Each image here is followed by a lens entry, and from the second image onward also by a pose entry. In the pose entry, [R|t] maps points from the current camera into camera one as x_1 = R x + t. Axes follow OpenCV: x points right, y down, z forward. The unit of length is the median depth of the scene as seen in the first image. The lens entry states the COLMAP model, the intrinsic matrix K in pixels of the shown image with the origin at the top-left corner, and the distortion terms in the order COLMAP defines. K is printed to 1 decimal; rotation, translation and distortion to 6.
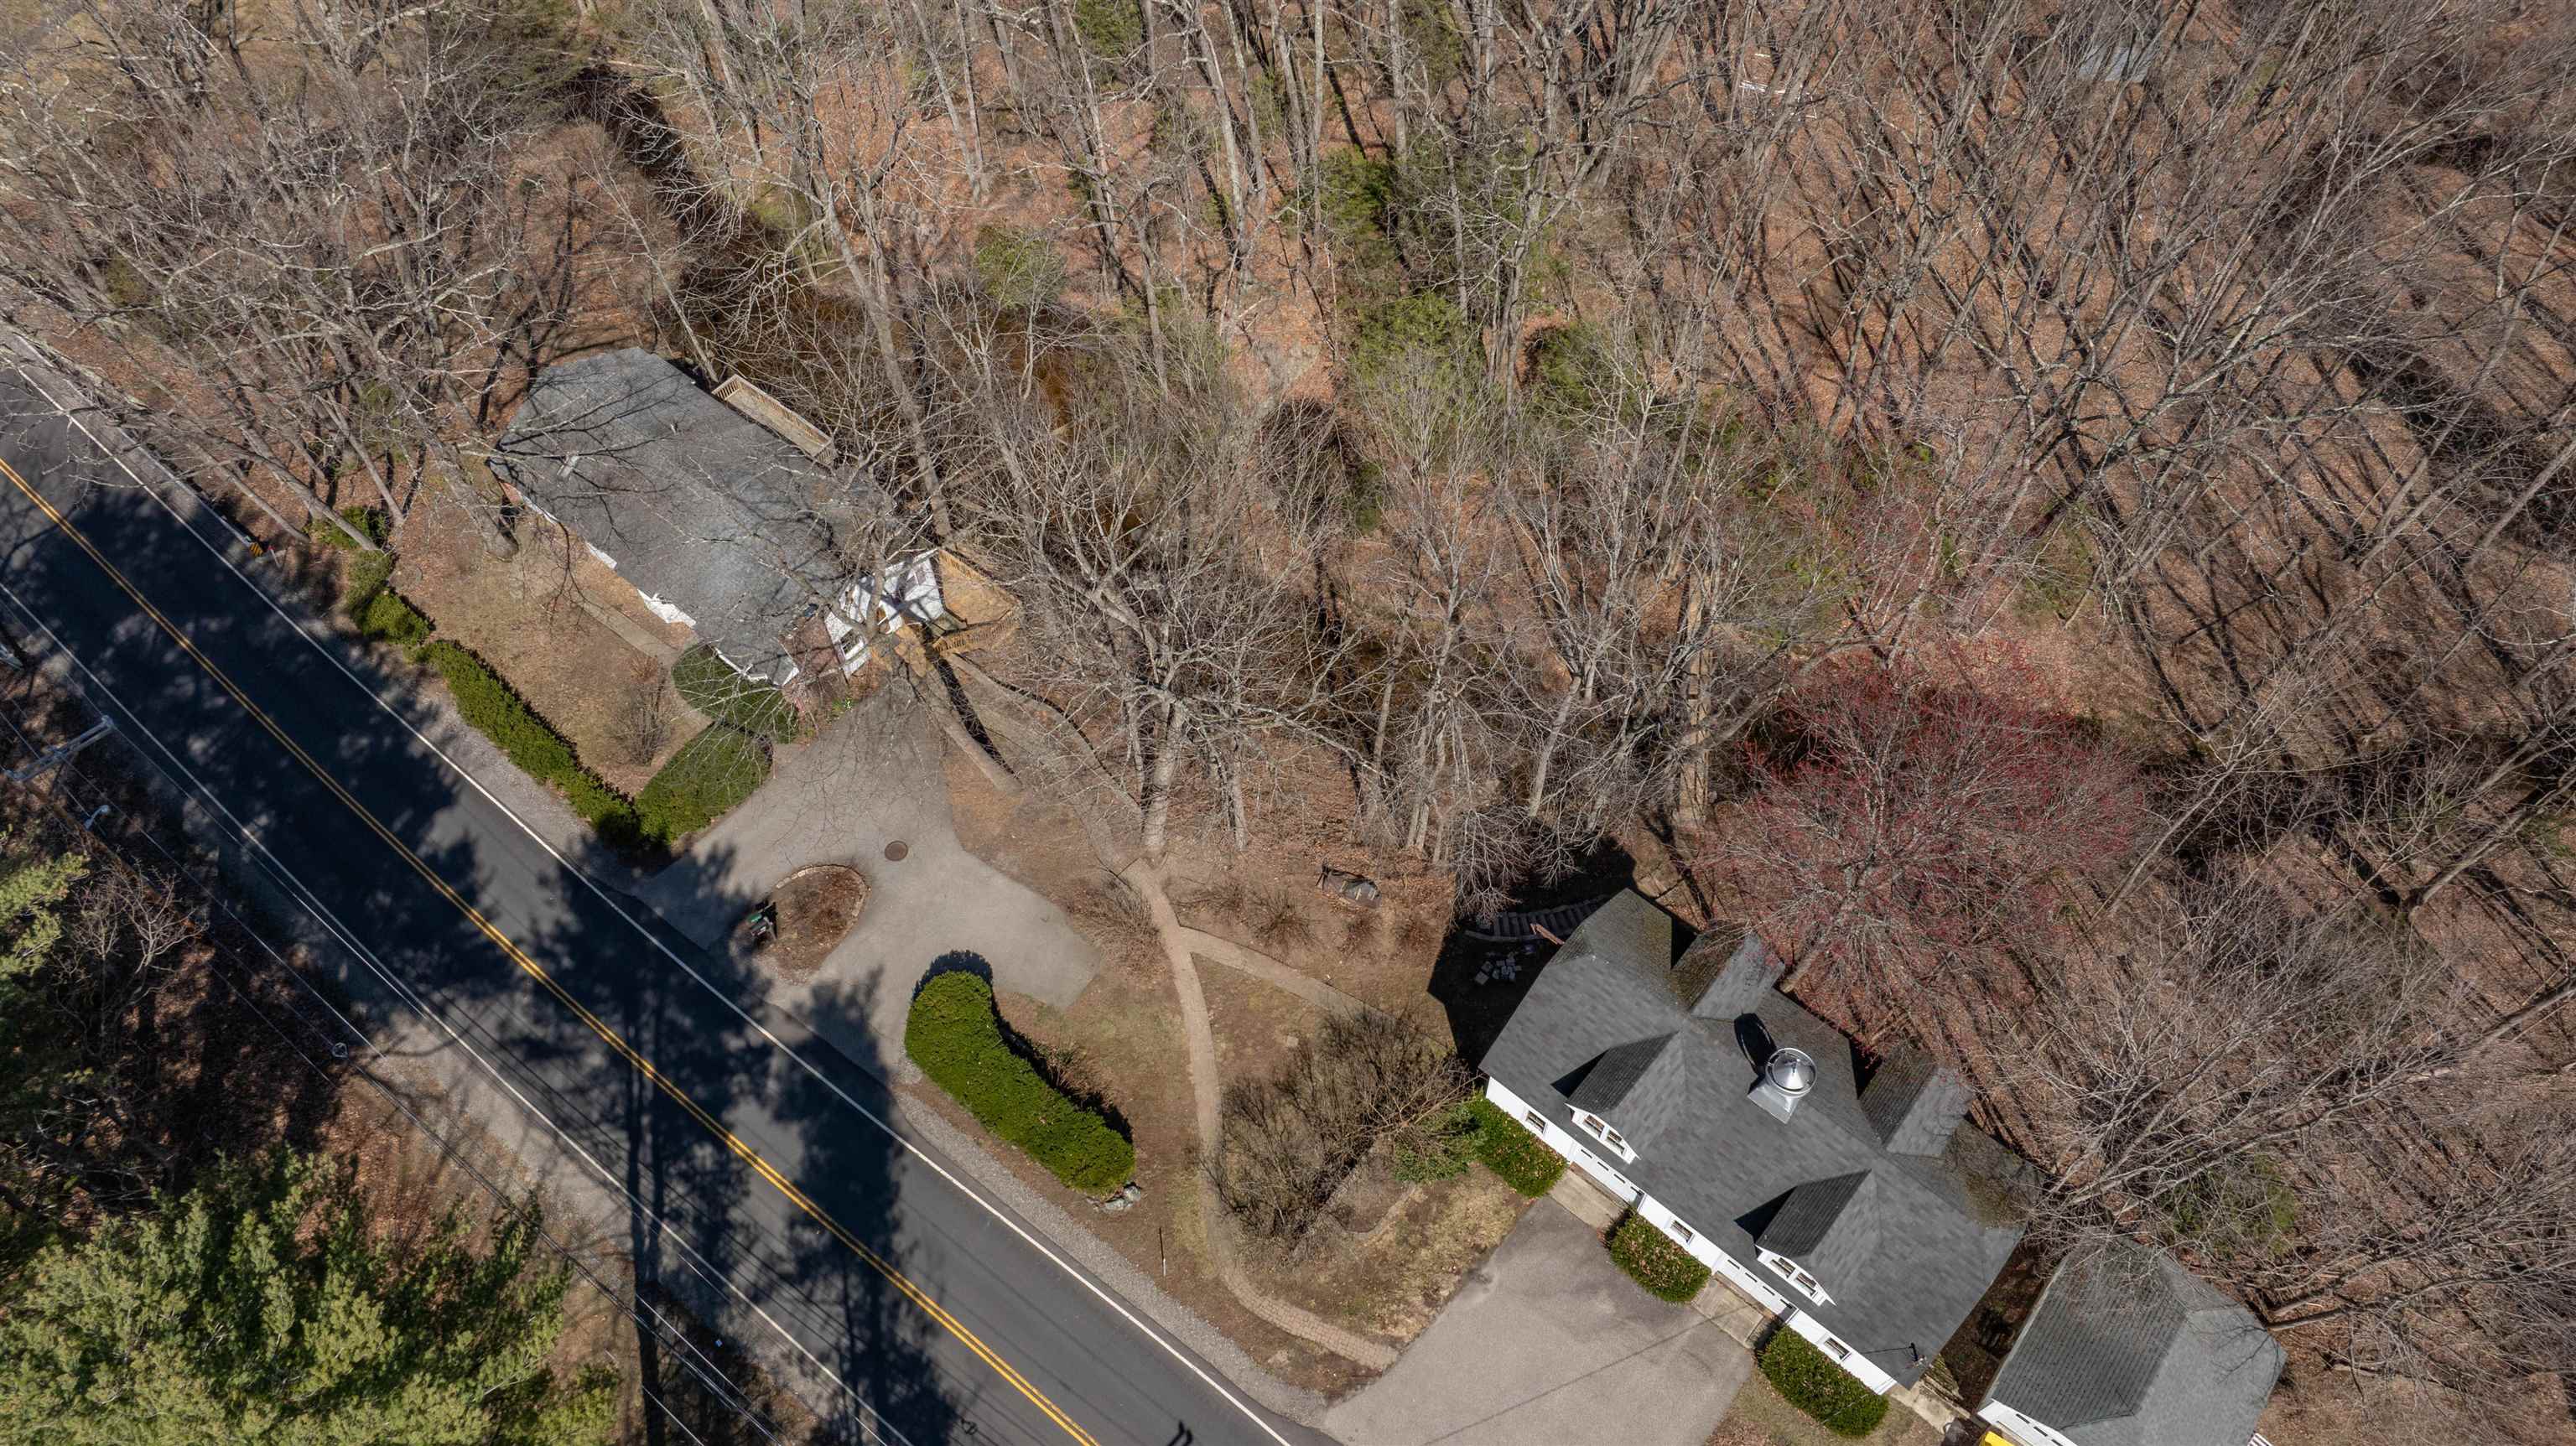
lens RADIAL K [[1748.2, 0, 1304.8], [0, 1748.2, 725.4], [0, 0, 1]] dist [-0.016176, -0.003425]
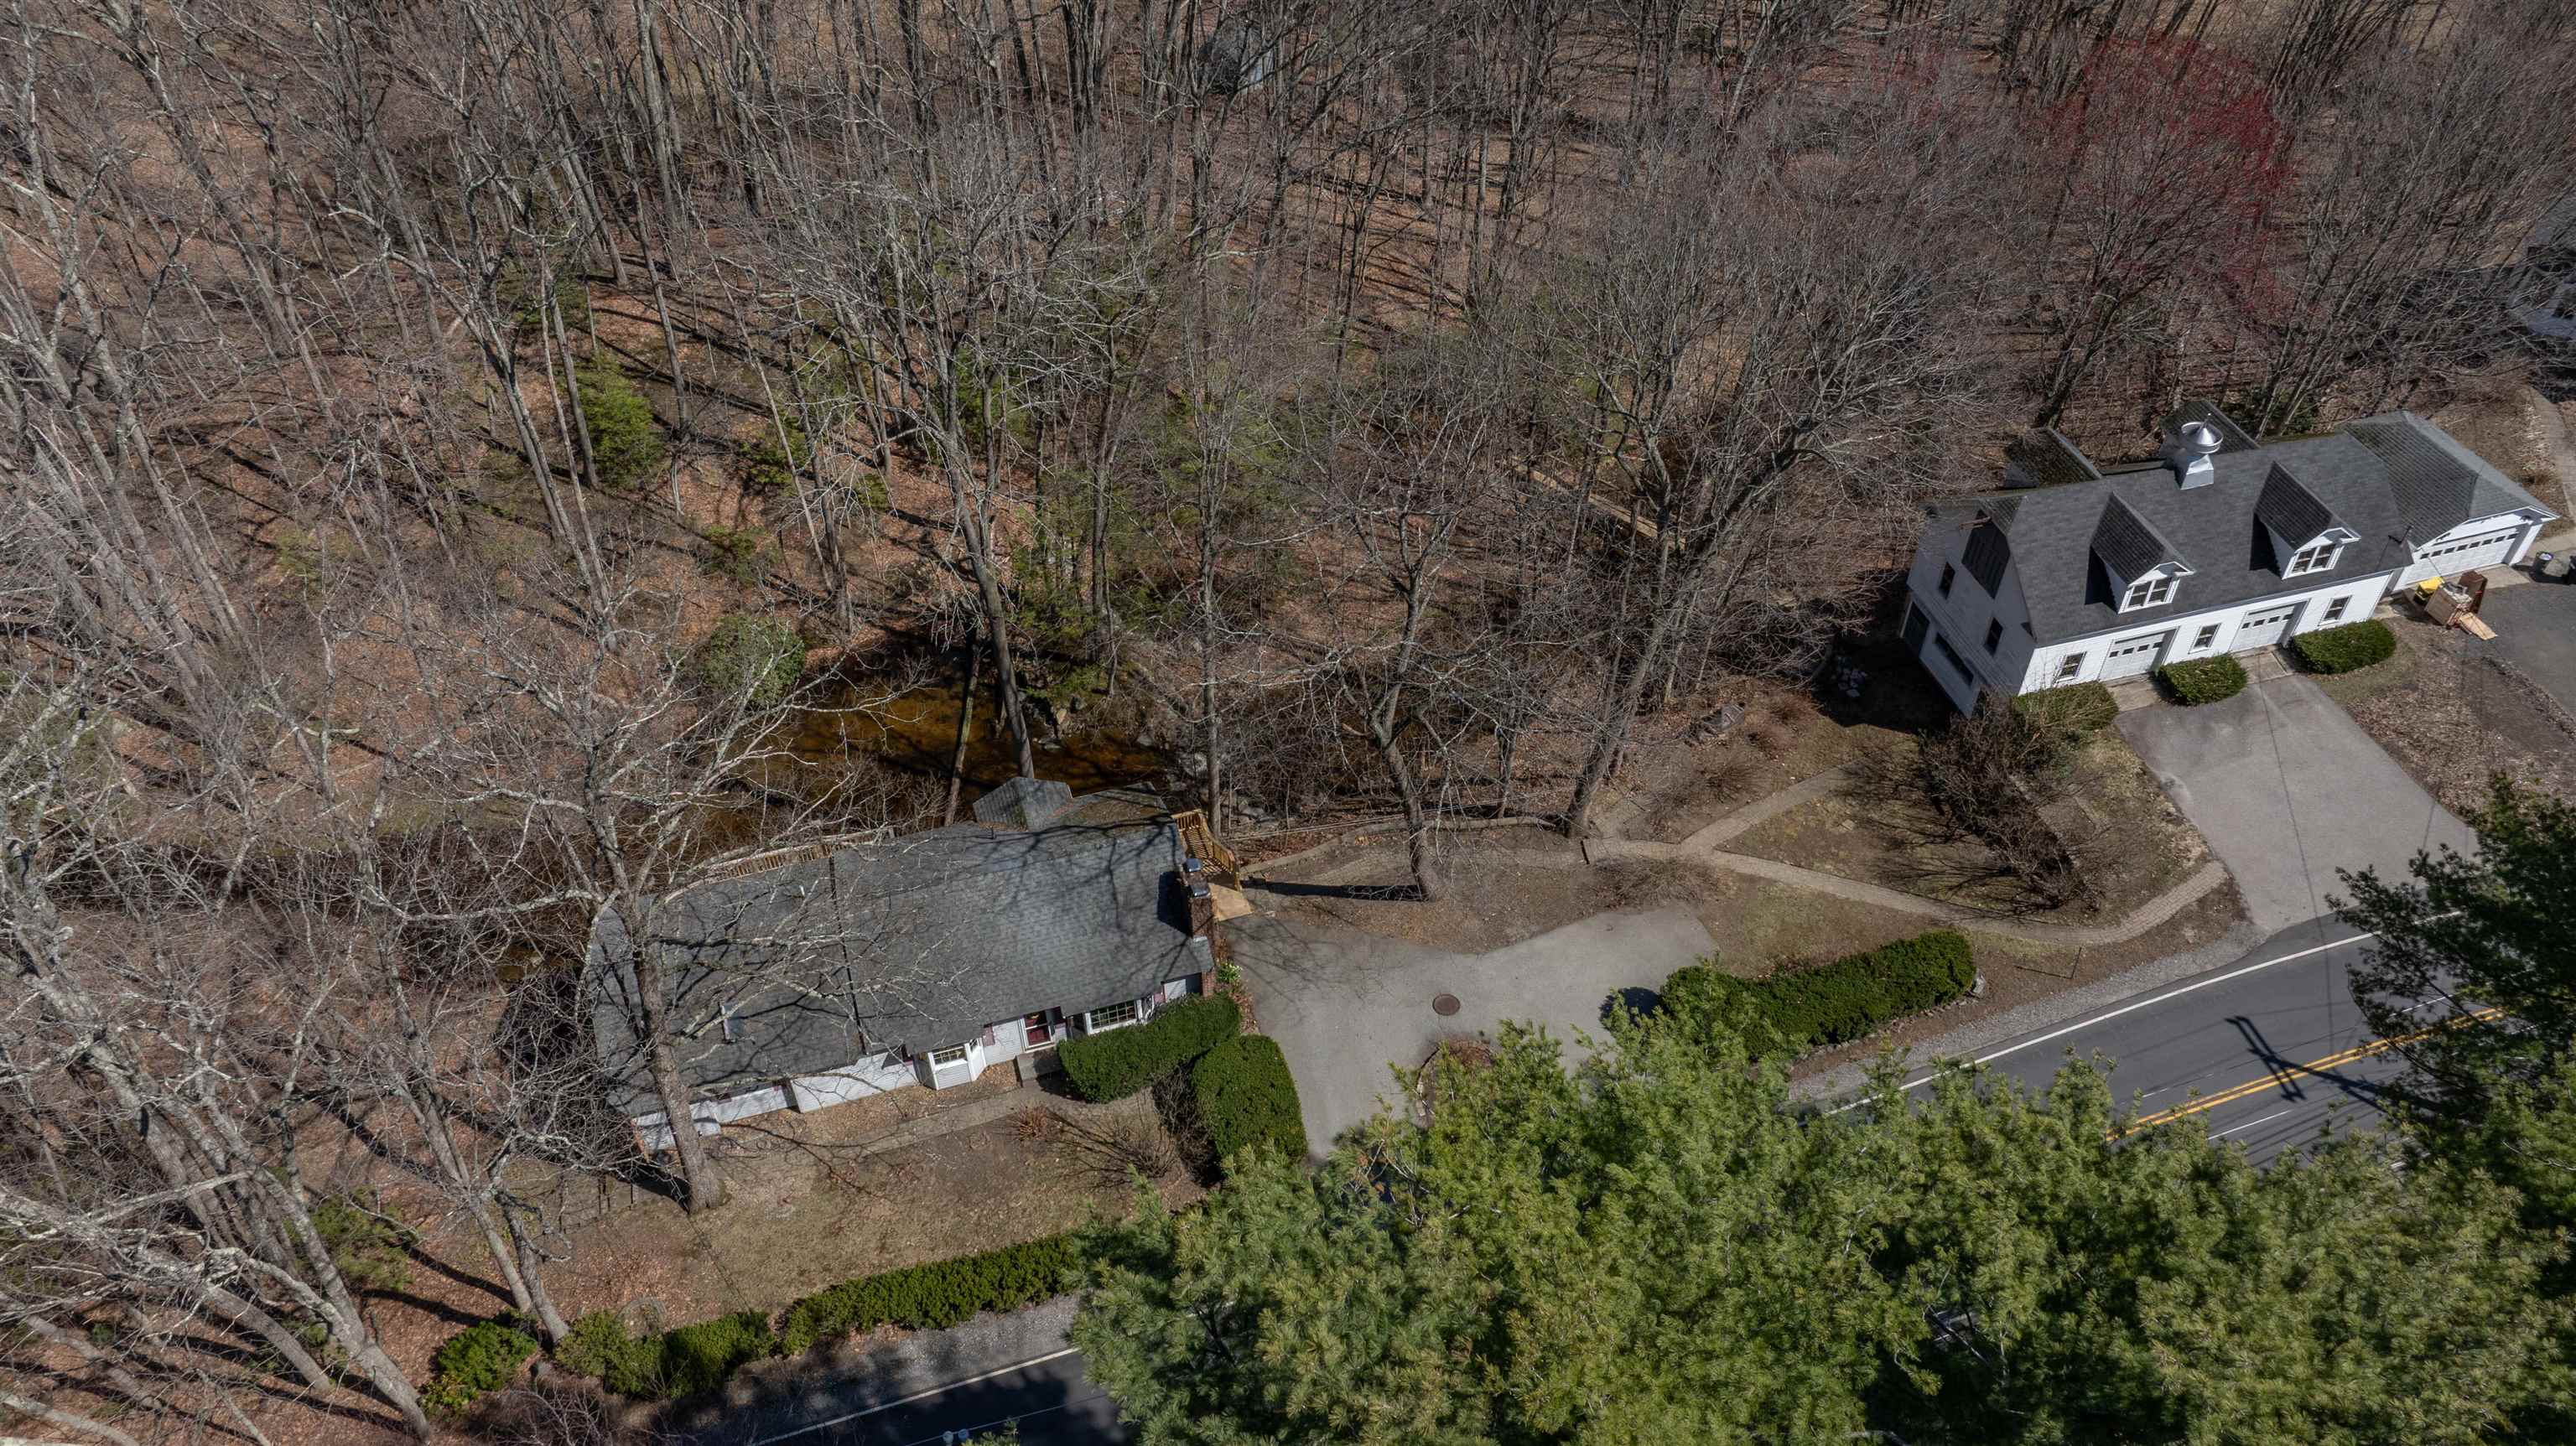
lens RADIAL K [[1809.2, 0, 1288.0], [0, 1809.2, 723.0], [0, 0, 1]] dist [-0.015652, -0.003626]
pose [[0.572354, -0.568015, 0.591414, -0.832325], [0.702302, 0.711868, 0.004036, -0.096018], [-0.423301, 0.413041, 0.806358, 0.307950]]
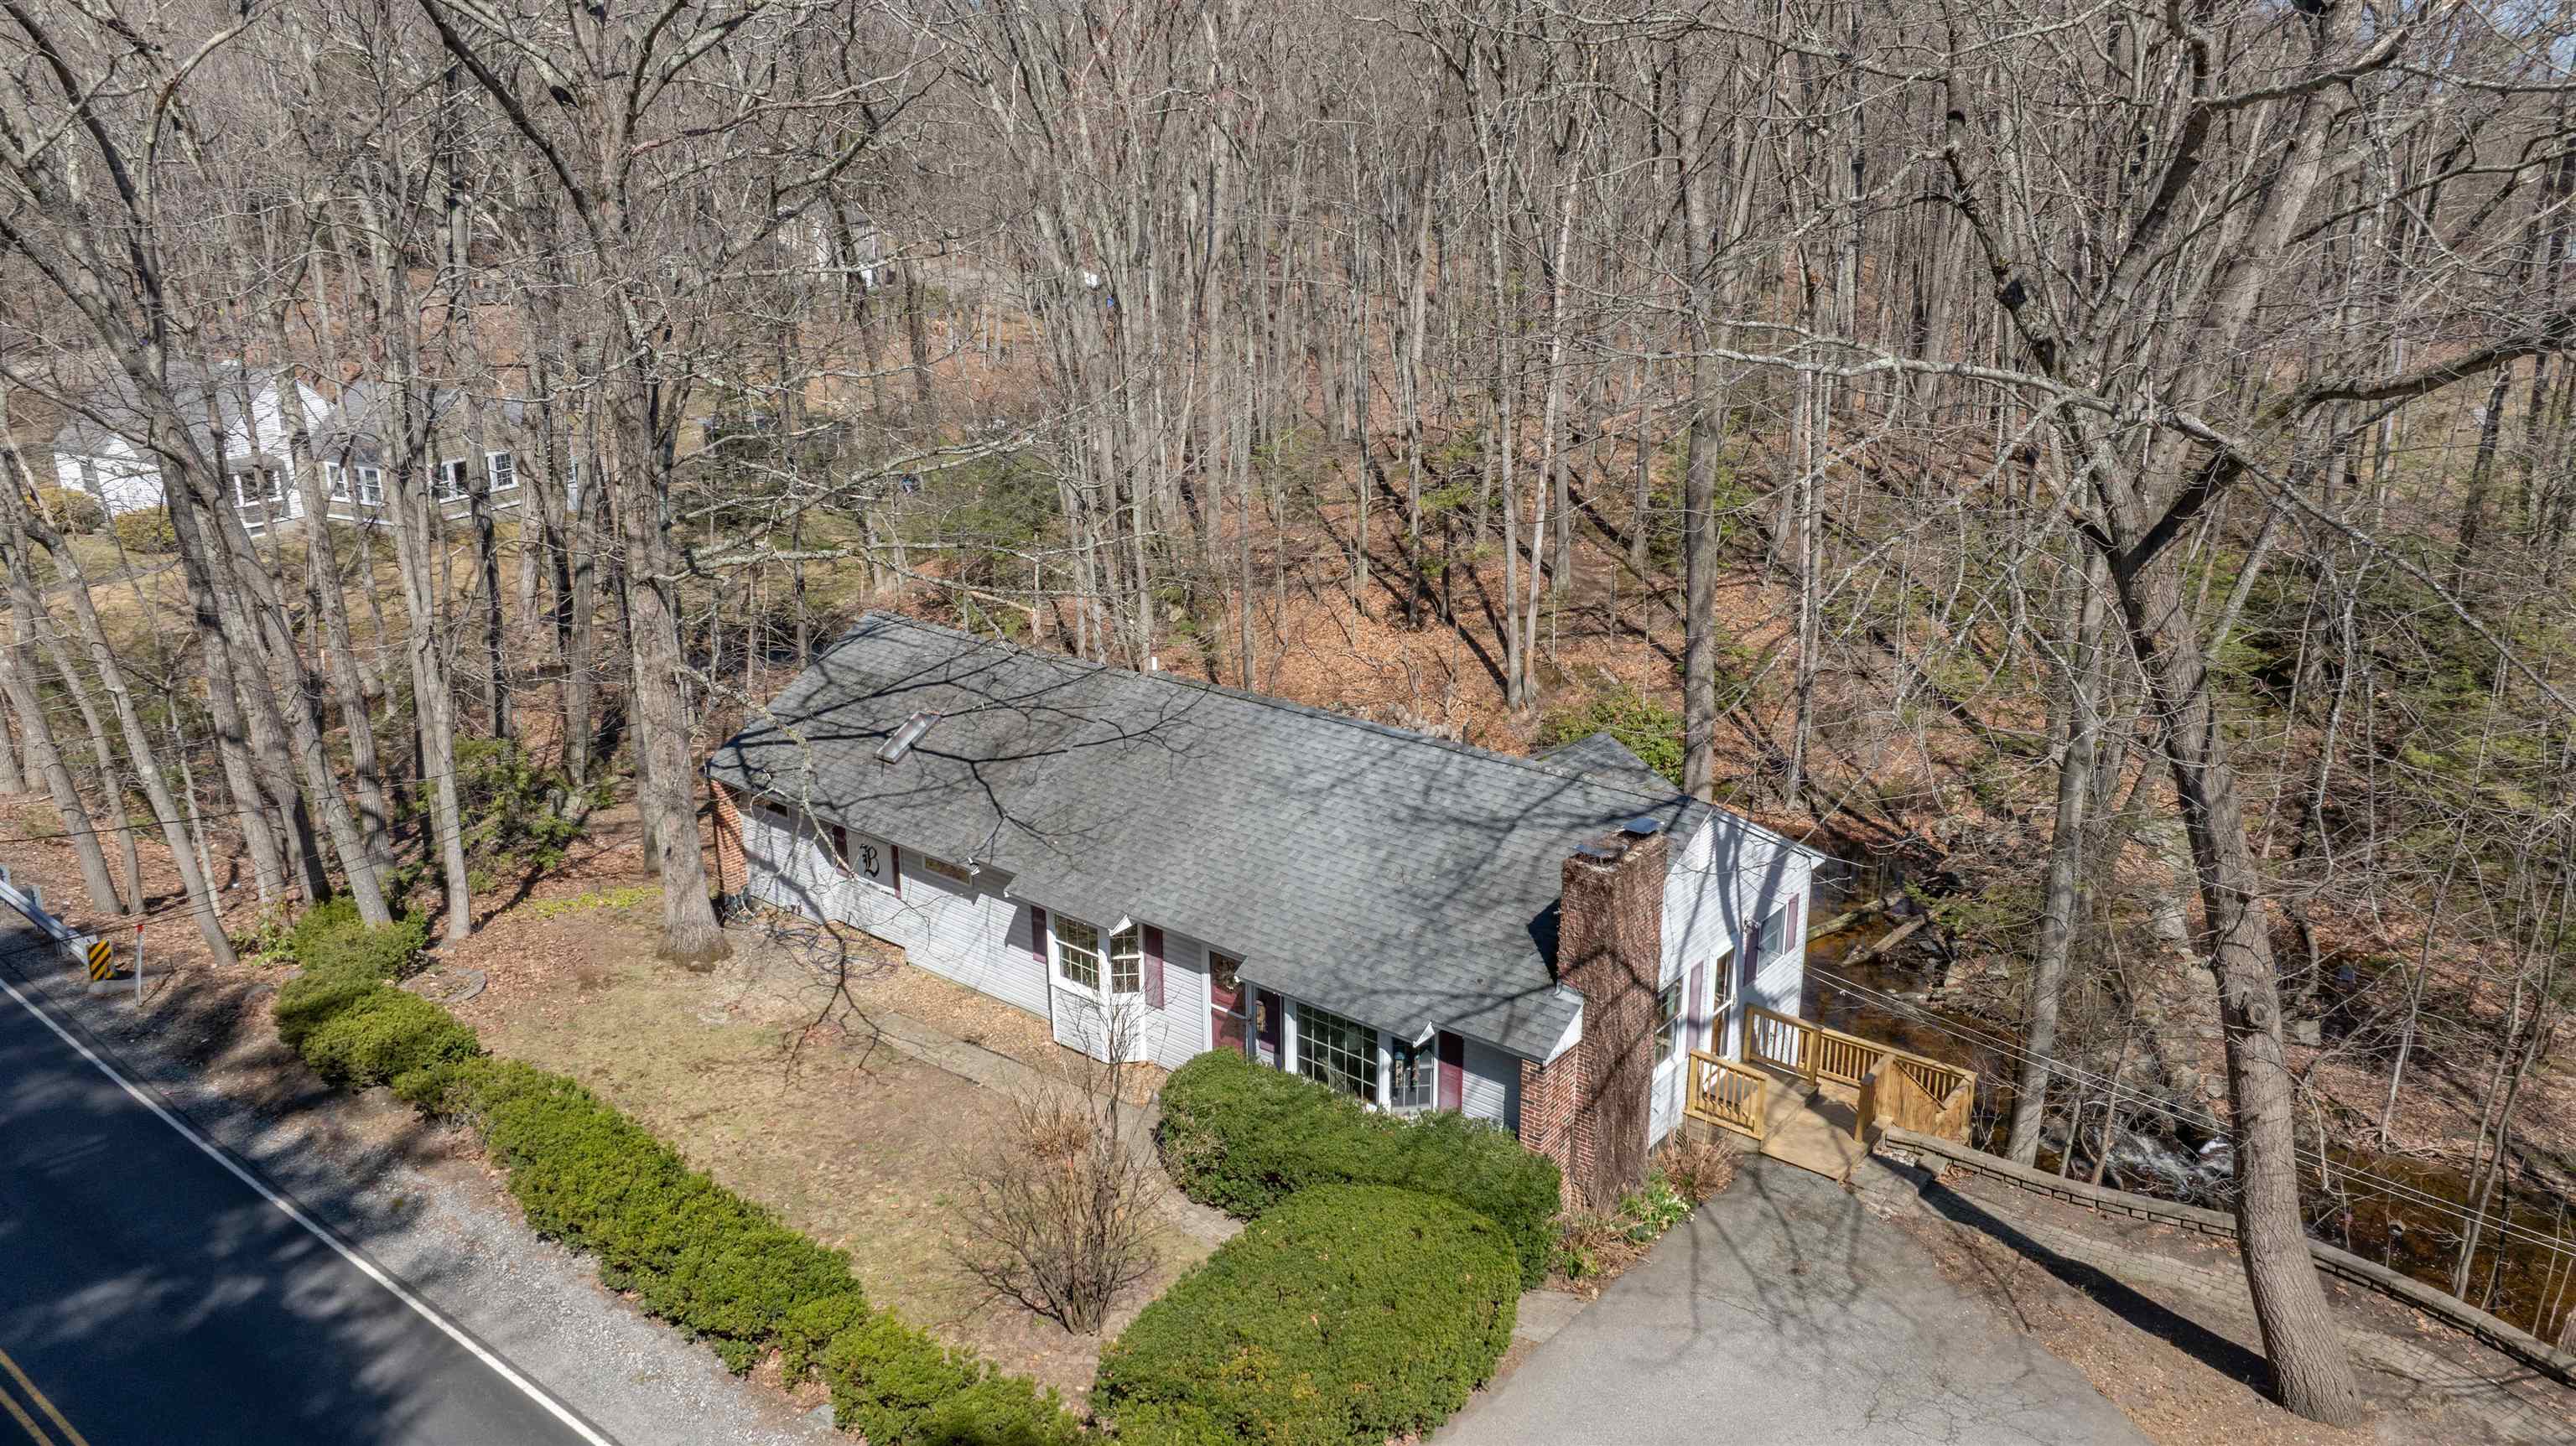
lens RADIAL K [[1809.2, 0, 1288.0], [0, 1809.2, 723.0], [0, 0, 1]] dist [-0.015652, -0.003626]
pose [[0.999738, -0.005433, -0.022248, -0.396850], [-0.010026, 0.769589, -0.638460, 0.169121], [0.020591, 0.638516, 0.769333, 0.819416]]
